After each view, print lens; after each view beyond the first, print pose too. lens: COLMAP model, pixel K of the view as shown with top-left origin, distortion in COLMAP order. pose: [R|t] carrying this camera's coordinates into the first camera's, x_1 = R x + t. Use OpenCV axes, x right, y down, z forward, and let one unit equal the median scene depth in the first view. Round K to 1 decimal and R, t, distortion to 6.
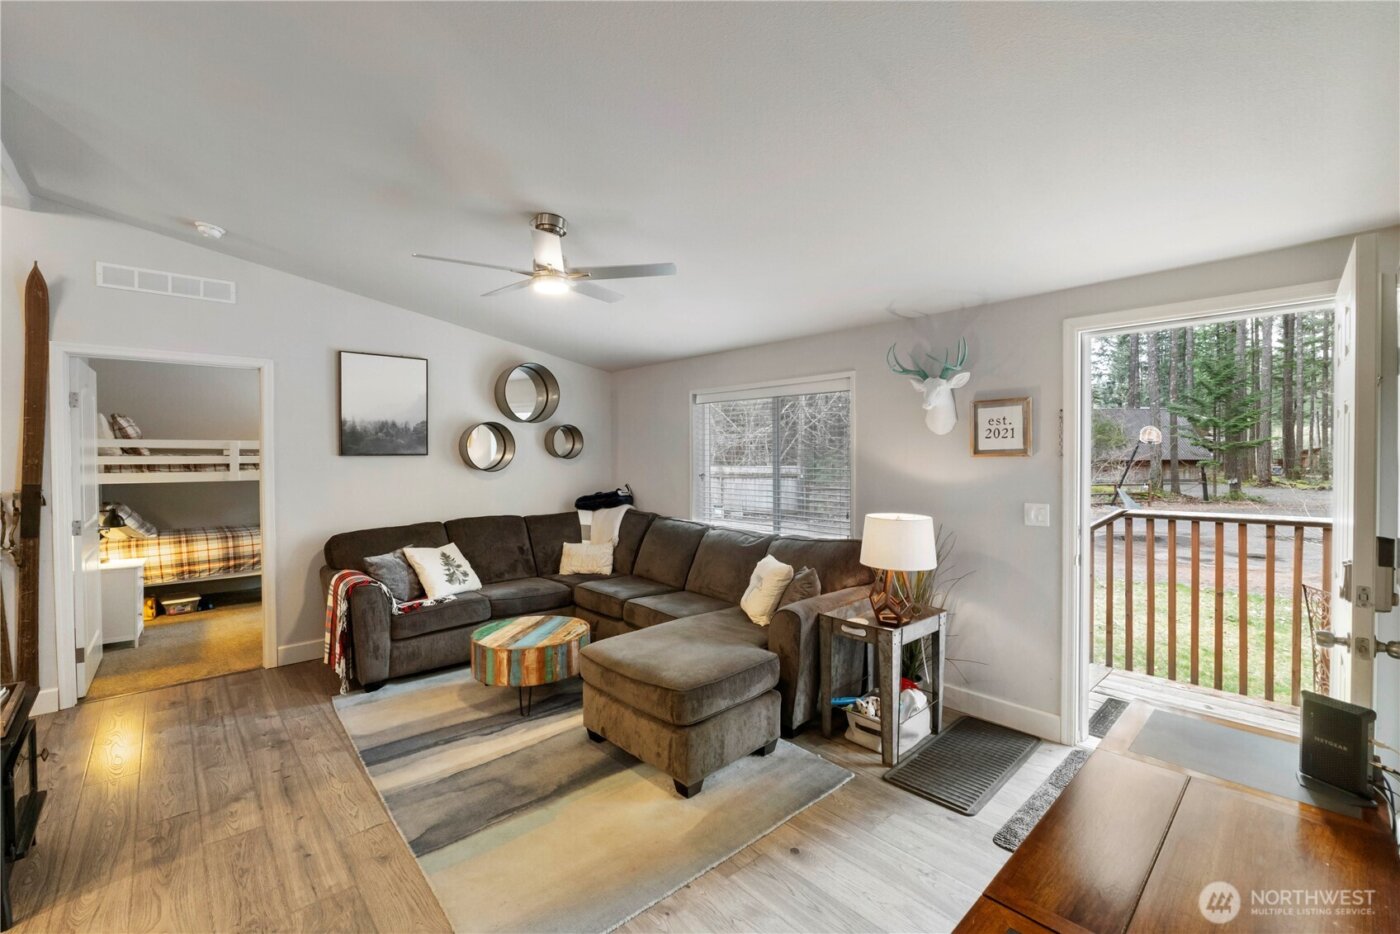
lens RADIAL K [[585.9, 0, 698.3], [0, 585.9, 461.9], [0, 0, 1]] dist [-0.007520, 0.000453]
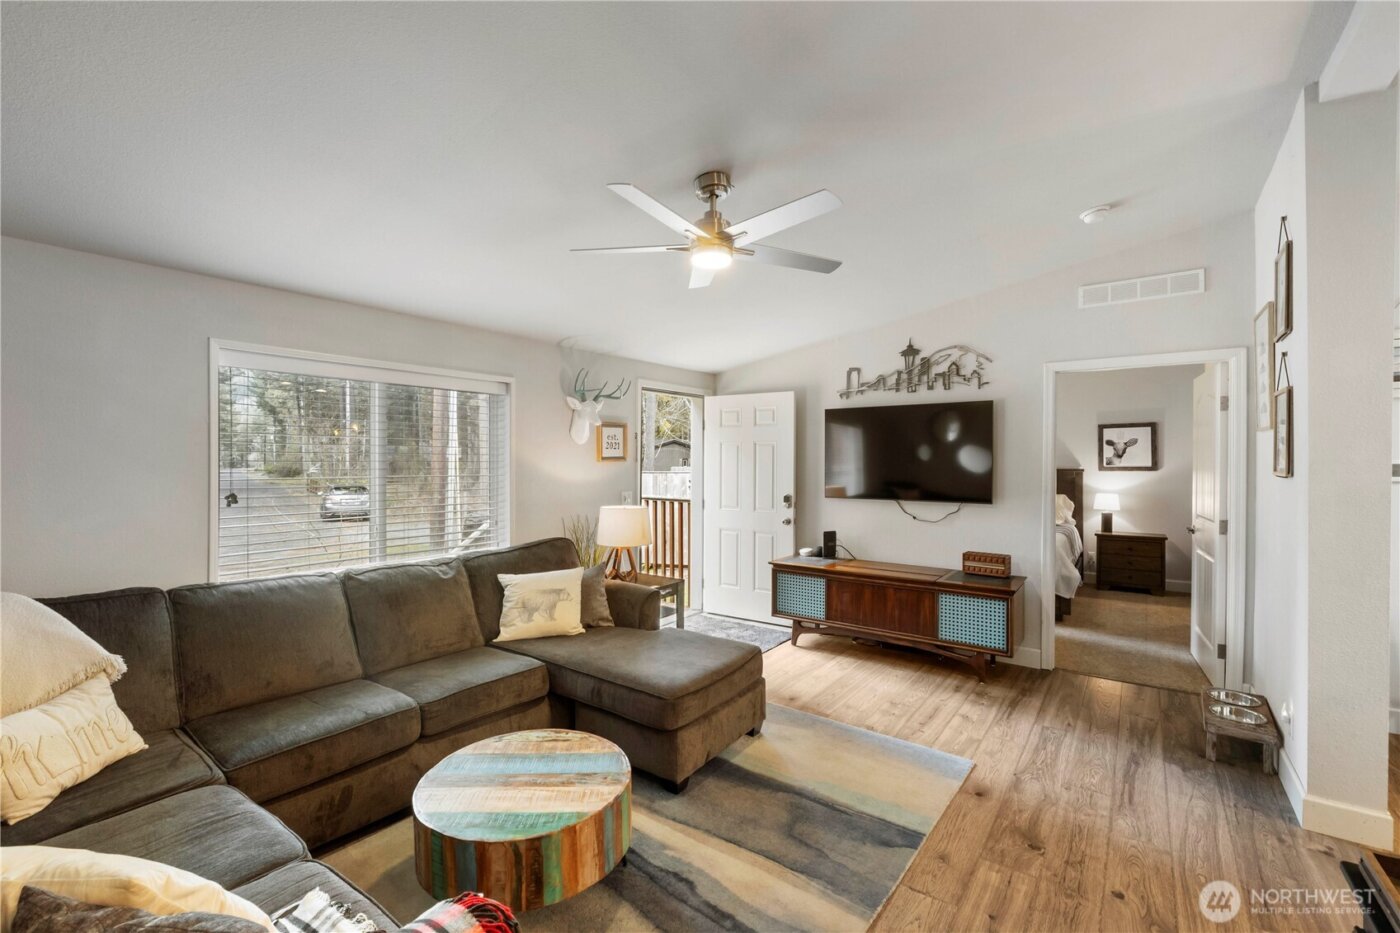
lens RADIAL K [[585.9, 0, 698.3], [0, 585.9, 461.4], [0, 0, 1]] dist [-0.007520, 0.000453]
pose [[-0.178909, -0.000546, 0.983865, -0.744273], [0.011690, 0.999928, 0.002680, -0.008649], [-0.983796, 0.011981, -0.178890, 0.810658]]
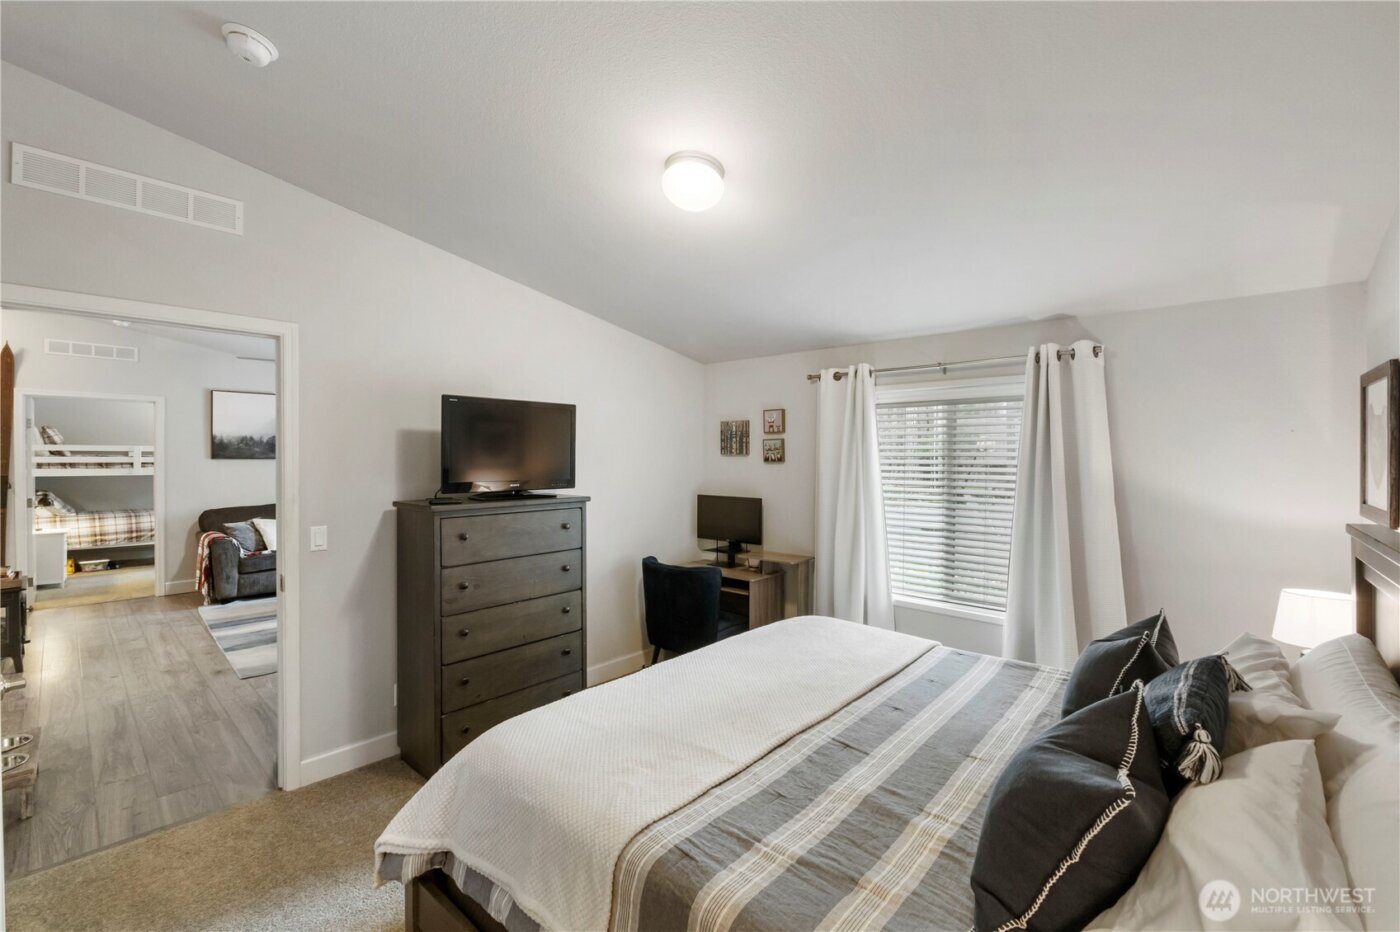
lens RADIAL K [[585.9, 0, 698.3], [0, 585.9, 460.9], [0, 0, 1]] dist [-0.007520, 0.000453]
pose [[0.995753, 0.010167, 0.091500, 0.522560], [-0.010101, 0.999948, -0.001187, -0.016791], [-0.091507, 0.000258, 0.995804, -0.642916]]
